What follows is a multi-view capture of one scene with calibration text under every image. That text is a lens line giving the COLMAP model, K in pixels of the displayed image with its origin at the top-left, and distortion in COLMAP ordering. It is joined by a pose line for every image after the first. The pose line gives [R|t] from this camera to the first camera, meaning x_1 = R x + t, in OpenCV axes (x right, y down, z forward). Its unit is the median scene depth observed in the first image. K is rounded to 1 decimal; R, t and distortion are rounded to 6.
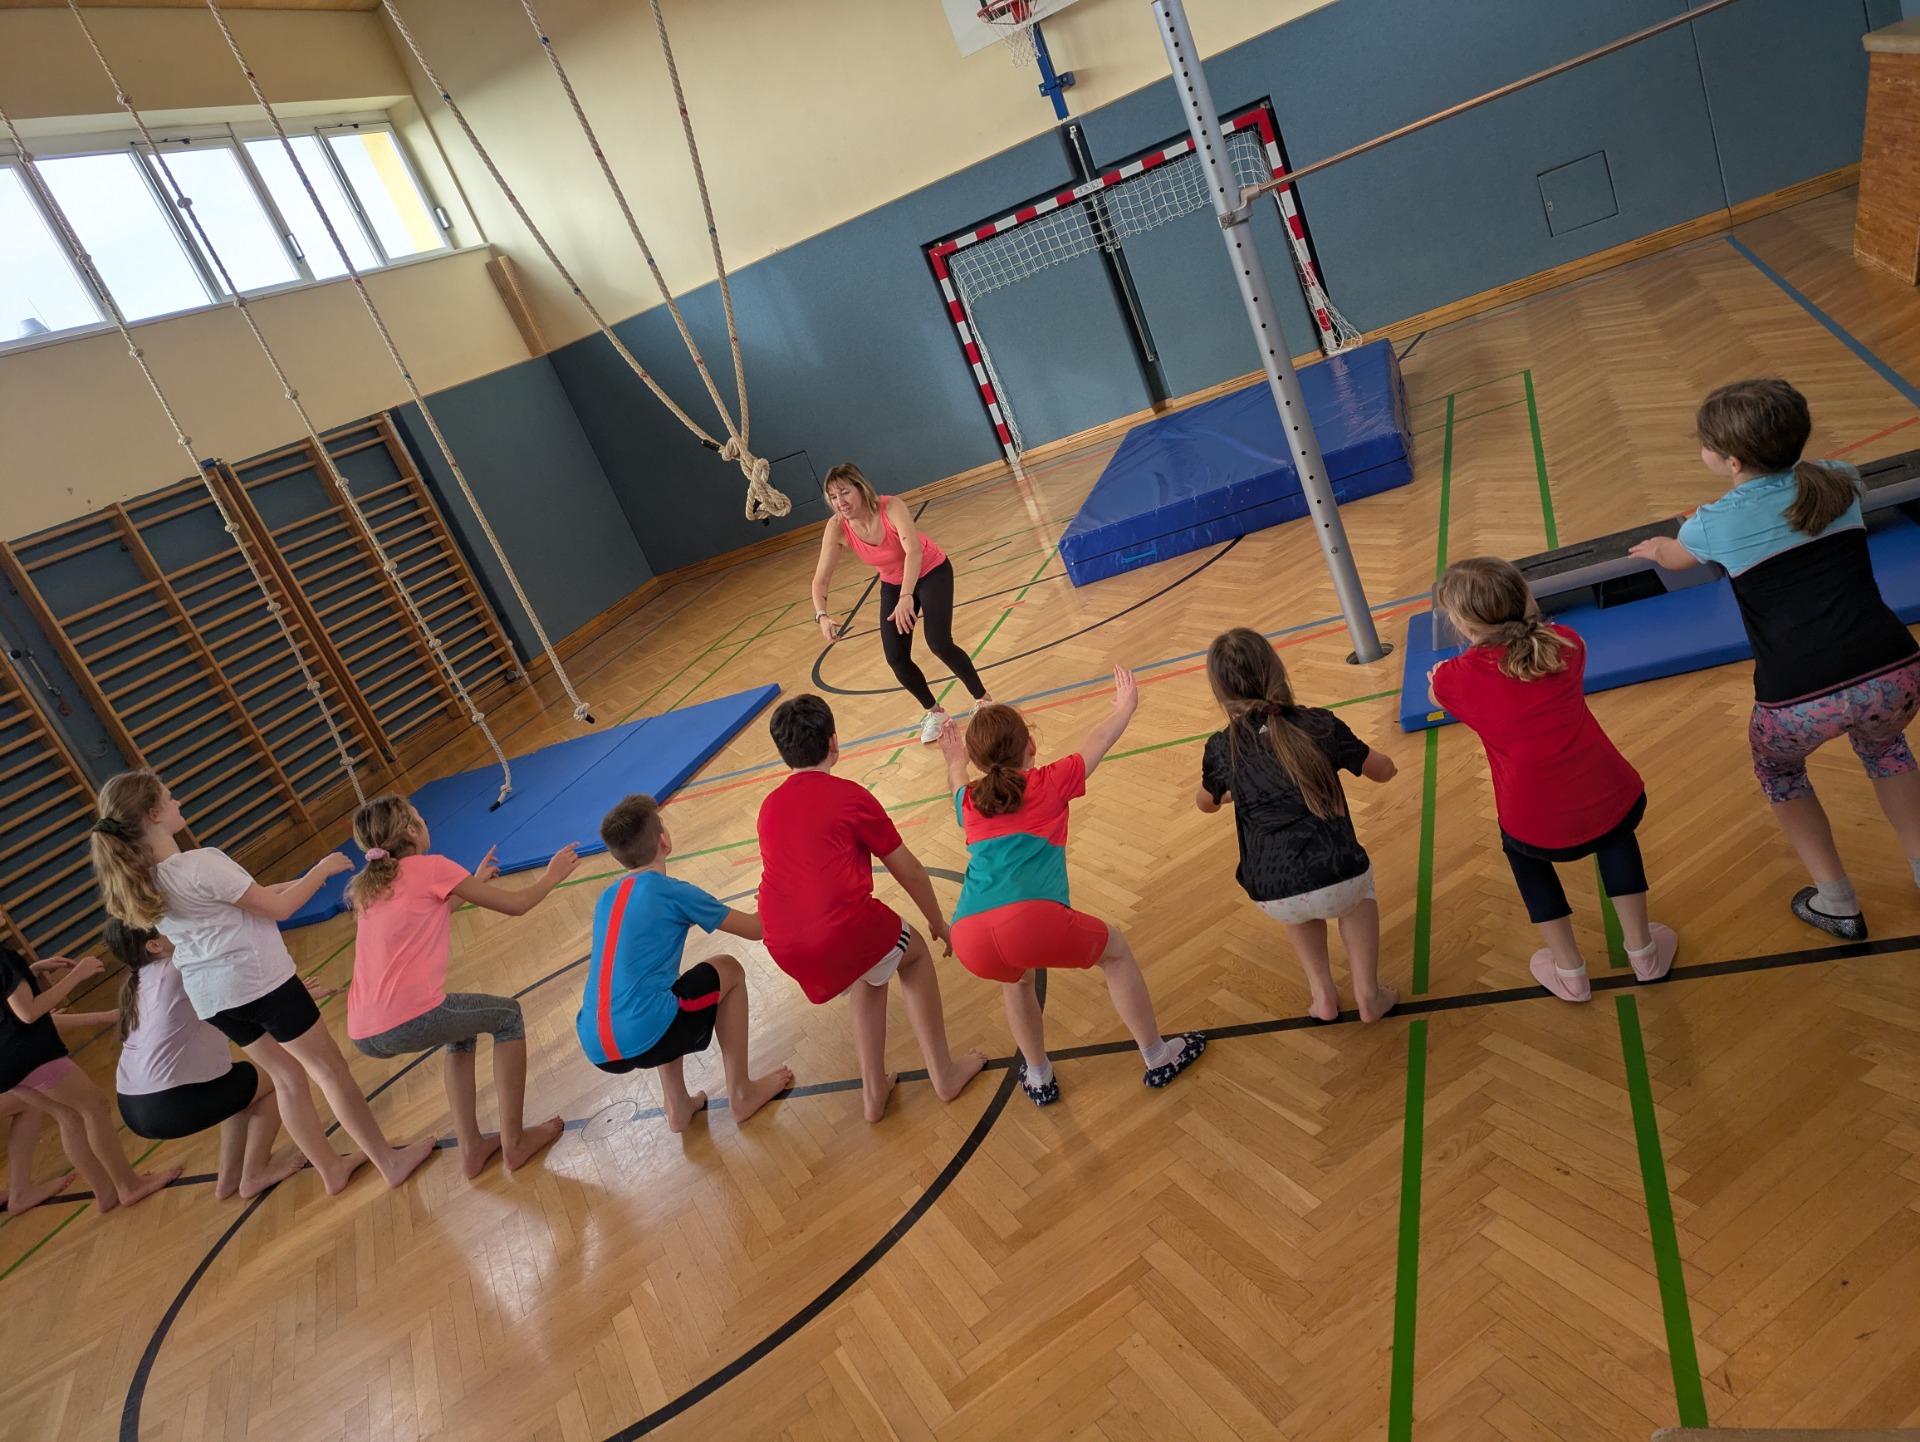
lens RADIAL K [[1399.5, 0, 960.0], [0, 1399.5, 721.0], [0, 0, 1]] dist [0.071952, -0.062825]
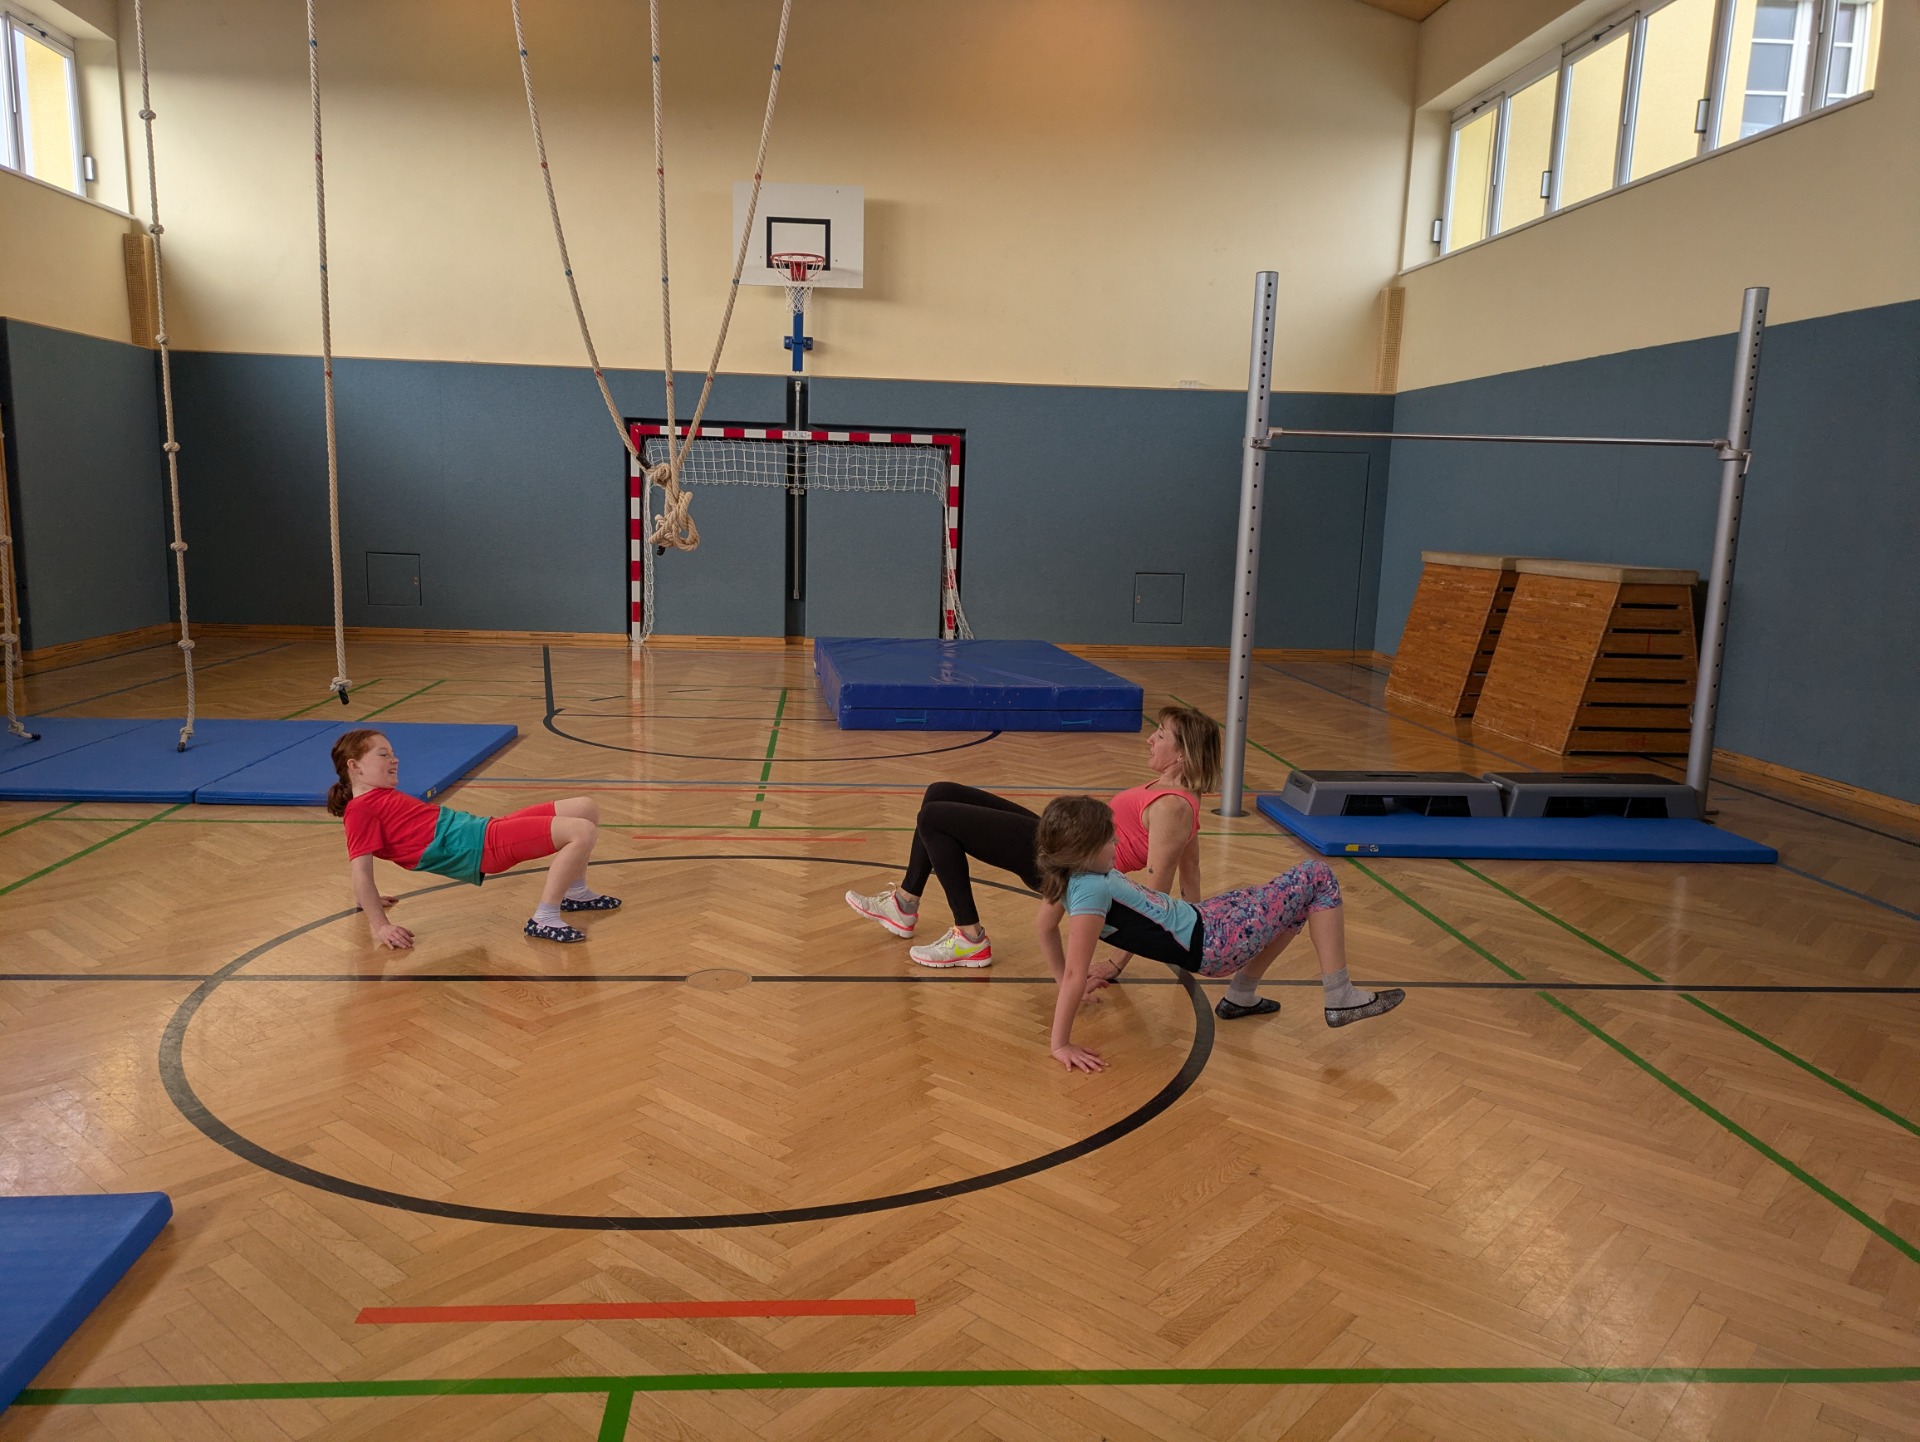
lens RADIAL K [[1410.0, 0, 912.1], [0, 1410.0, 720.6], [0, 0, 1]] dist [0.053696, -0.037752]
pose [[0.845612, 0.334611, 0.415904, -0.220798], [-0.223779, 0.929586, -0.292903, 0.137907], [-0.484627, 0.154612, 0.860948, 0.032675]]
